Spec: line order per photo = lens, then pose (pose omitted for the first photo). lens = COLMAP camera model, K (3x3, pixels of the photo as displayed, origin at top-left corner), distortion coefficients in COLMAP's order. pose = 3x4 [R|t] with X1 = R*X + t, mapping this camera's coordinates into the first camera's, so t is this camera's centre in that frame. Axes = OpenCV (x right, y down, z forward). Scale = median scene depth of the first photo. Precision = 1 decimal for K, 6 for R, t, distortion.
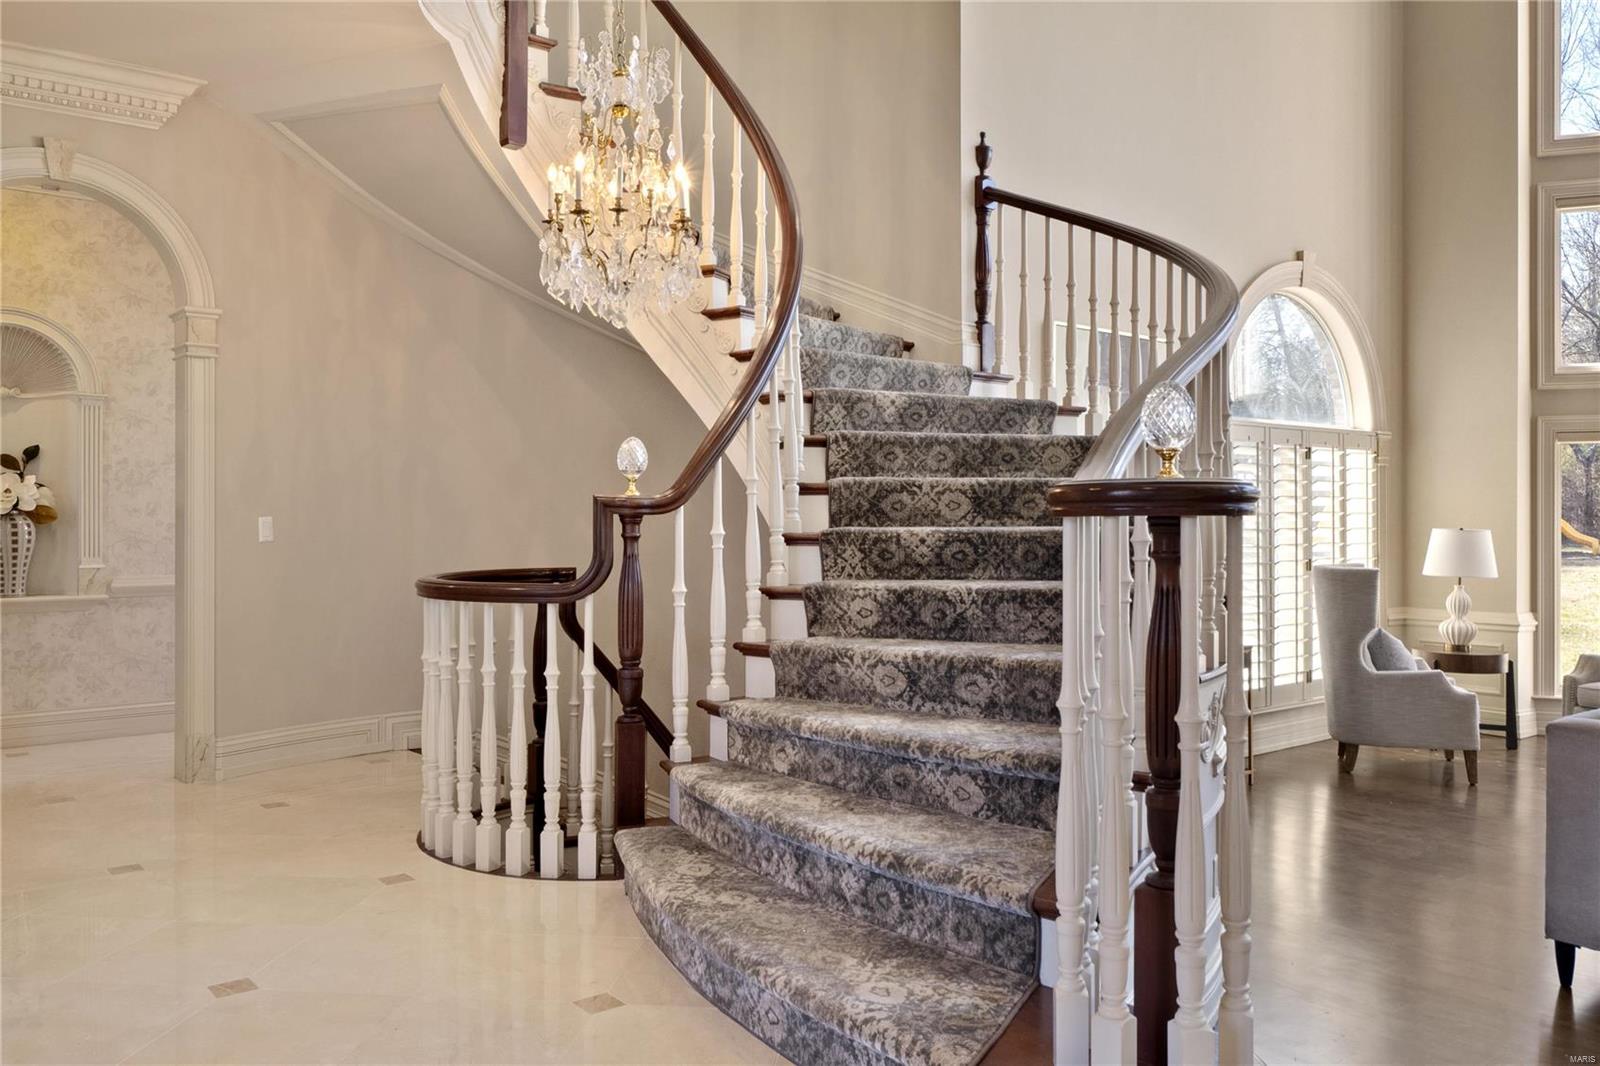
lens RADIAL K [[1294.9, 0, 798.5], [0, 1294.9, 524.9], [0, 0, 1]] dist [0.008055, 0.002664]
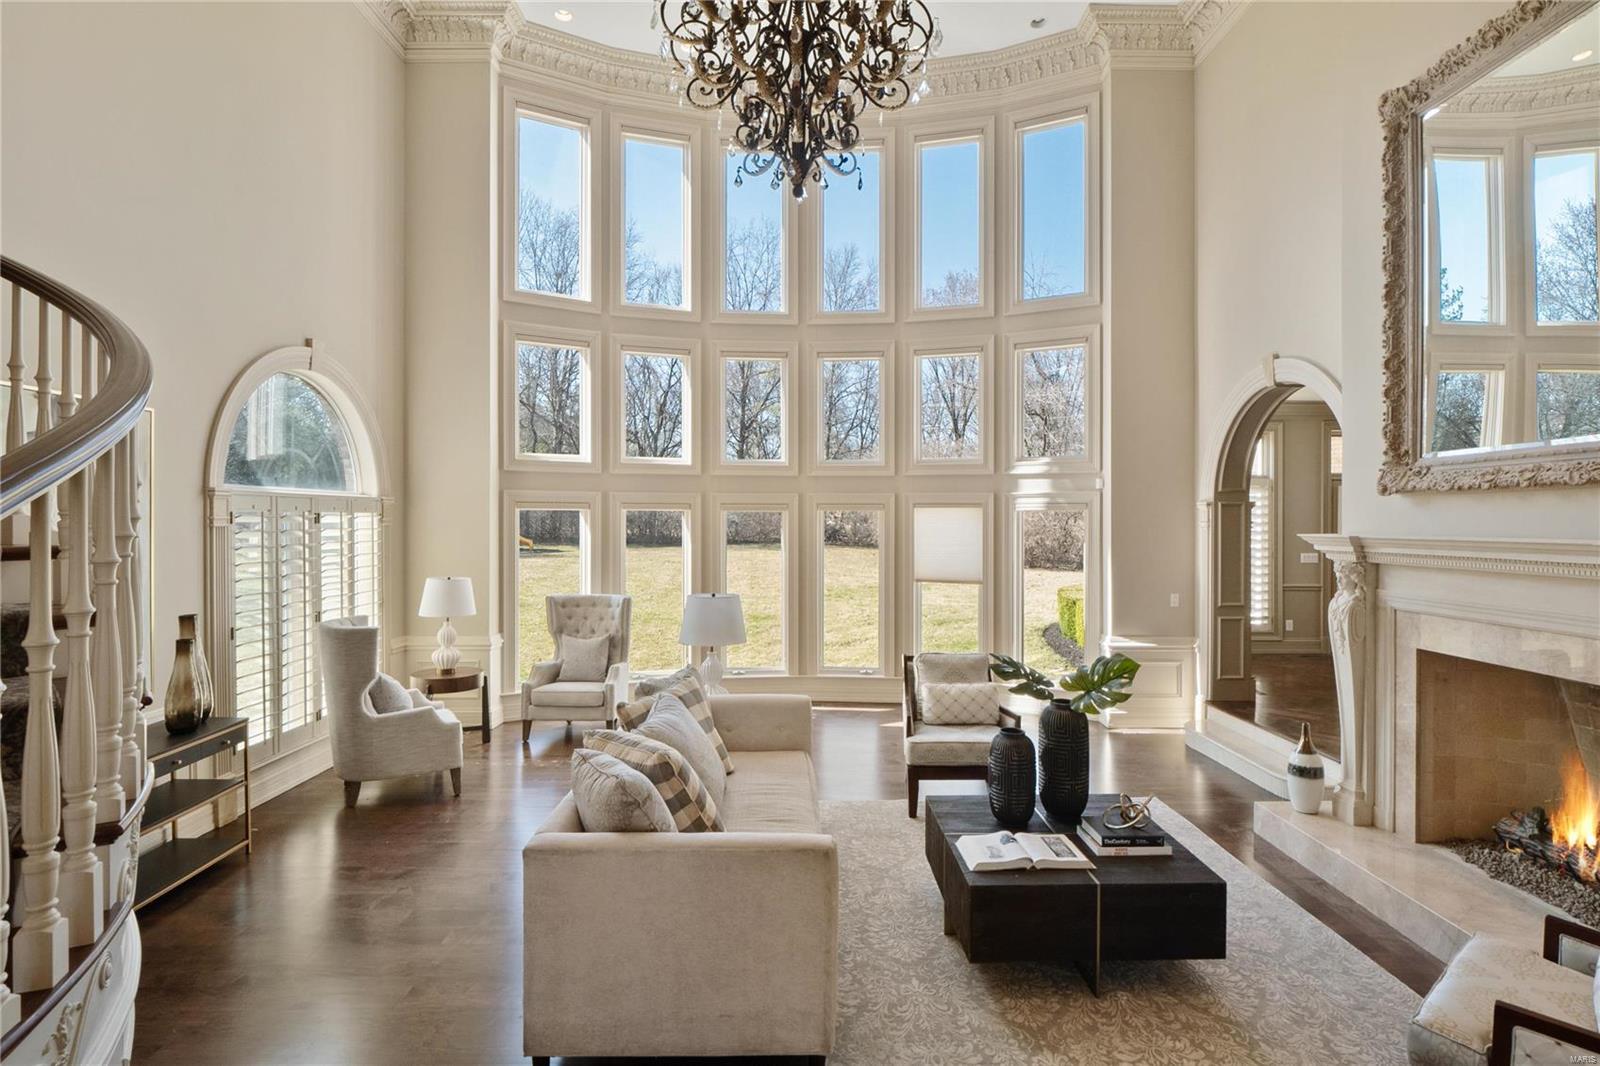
lens RADIAL K [[780.7, 0, 810.6], [0, 780.7, 524.0], [0, 0, 1]] dist [-0.014979, -0.000181]
pose [[0.620863, -0.003129, 0.783913, 0.132670], [0.000740, 0.999994, 0.003405, -0.053444], [-0.783919, -0.001534, 0.620861, 0.247199]]
